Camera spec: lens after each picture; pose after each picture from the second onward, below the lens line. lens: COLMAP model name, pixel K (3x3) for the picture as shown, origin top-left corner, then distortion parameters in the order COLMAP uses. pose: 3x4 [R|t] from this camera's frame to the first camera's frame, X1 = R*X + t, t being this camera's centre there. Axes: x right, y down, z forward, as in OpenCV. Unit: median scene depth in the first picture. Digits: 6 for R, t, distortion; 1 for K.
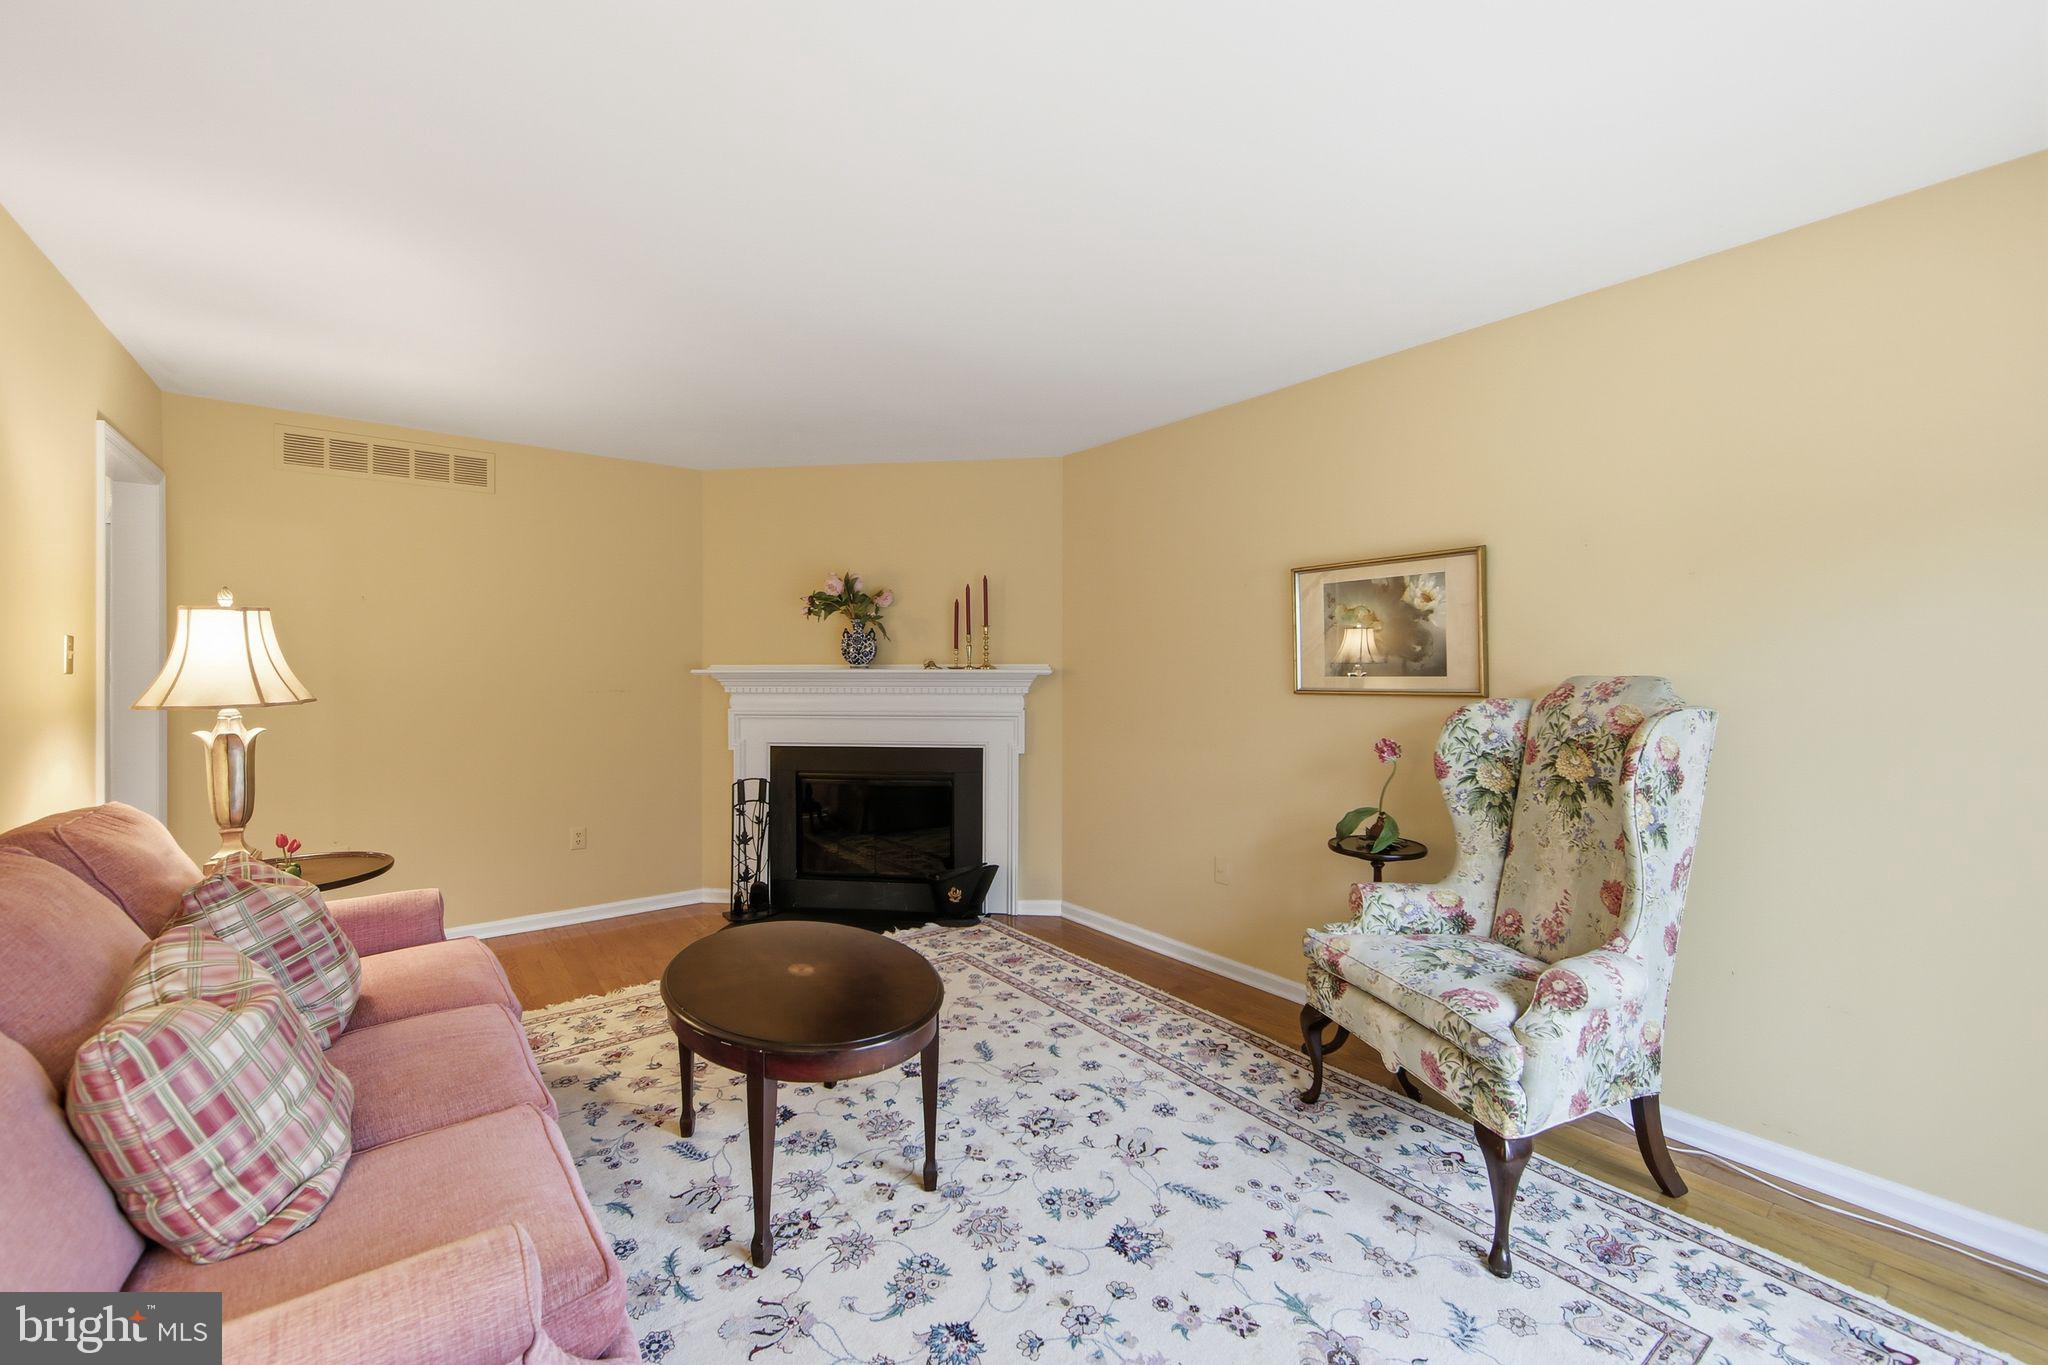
lens RADIAL K [[823.2, 0, 1039.8], [0, 823.2, 677.2], [0, 0, 1]] dist [-0.010801, 0.000860]
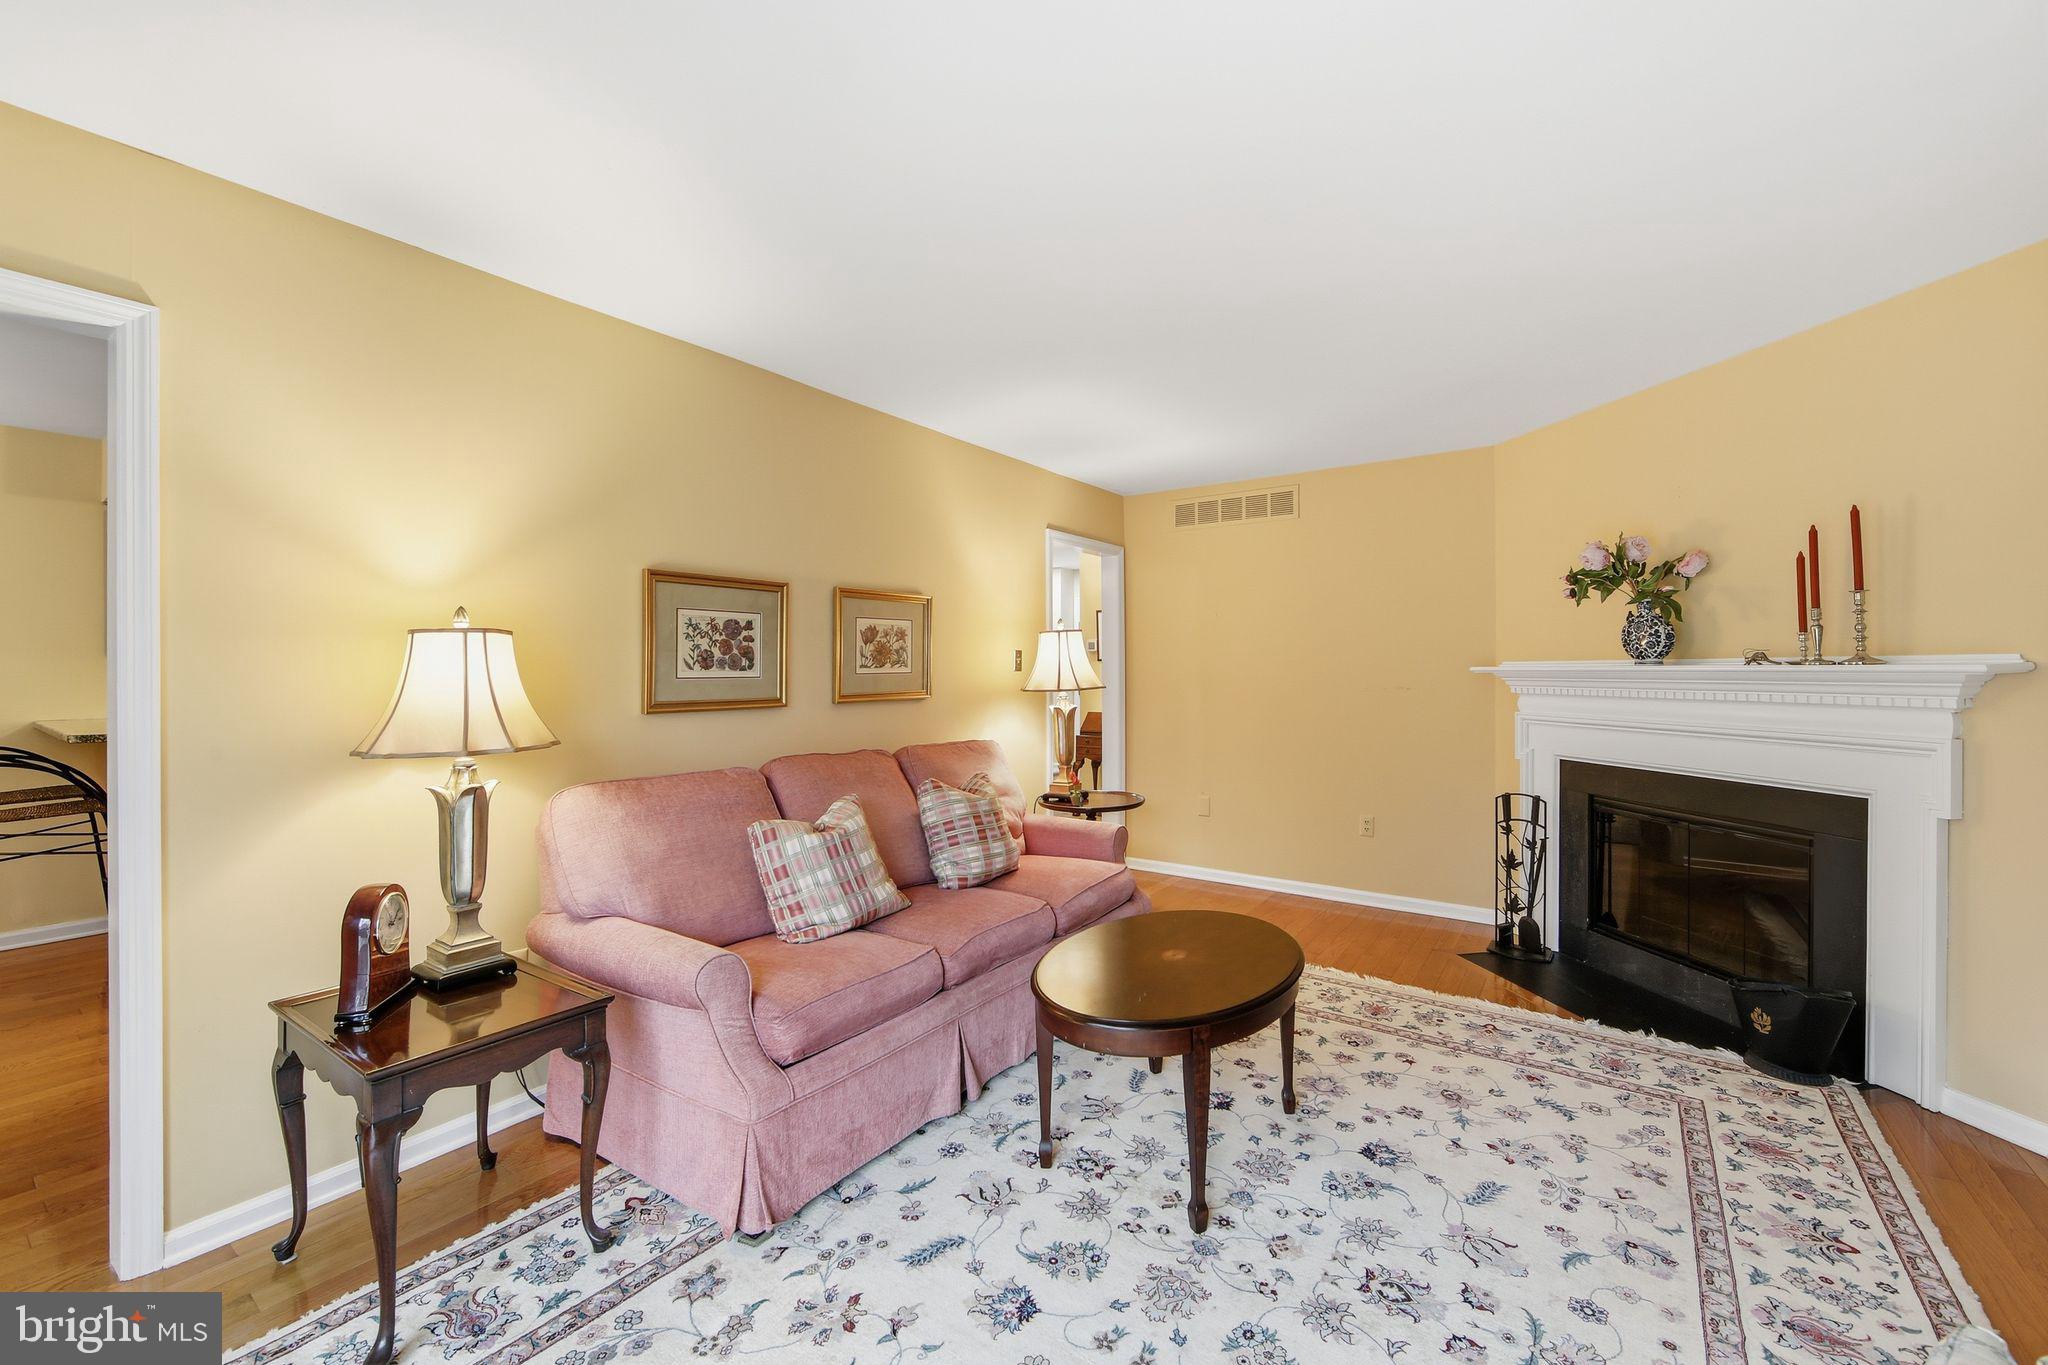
lens RADIAL K [[823.2, 0, 1009.5], [0, 823.2, 671.7], [0, 0, 1]] dist [-0.010801, 0.000860]
pose [[0.266623, 0.001784, -0.963799, 0.413520], [-0.005355, 0.999986, 0.000370, -0.002125], [0.963786, 0.005062, 0.266628, 0.324012]]
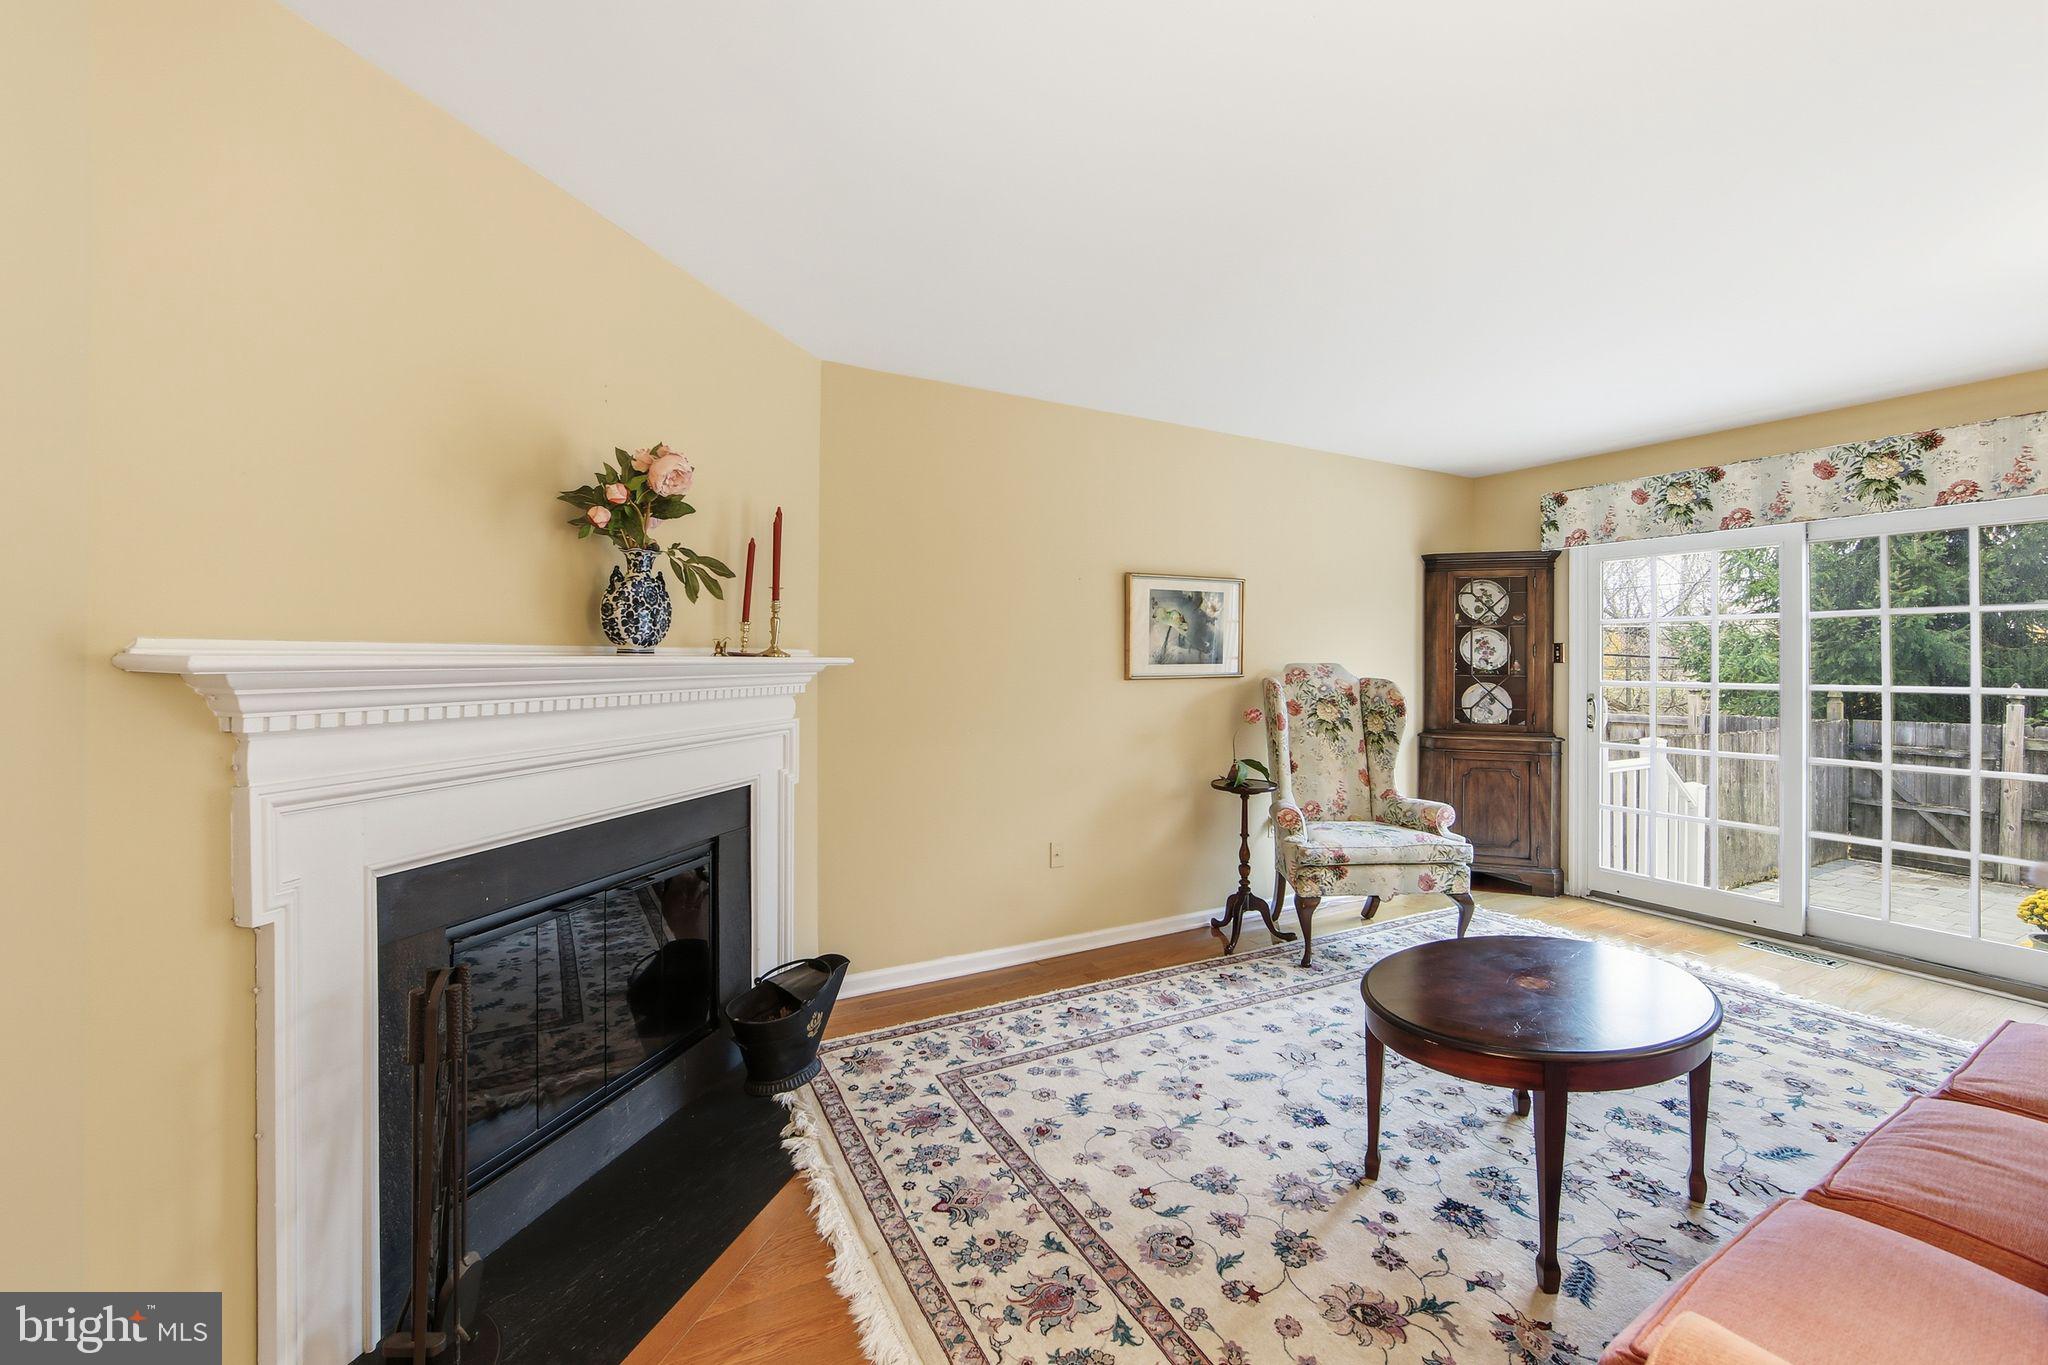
lens RADIAL K [[823.2, 0, 1025.4], [0, 823.2, 664.2], [0, 0, 1]] dist [-0.010801, 0.000860]
pose [[0.163672, -0.005739, 0.986498, -0.811407], [0.005721, 0.999972, 0.004868, -0.007835], [-0.986498, 0.004847, 0.163700, 0.885211]]
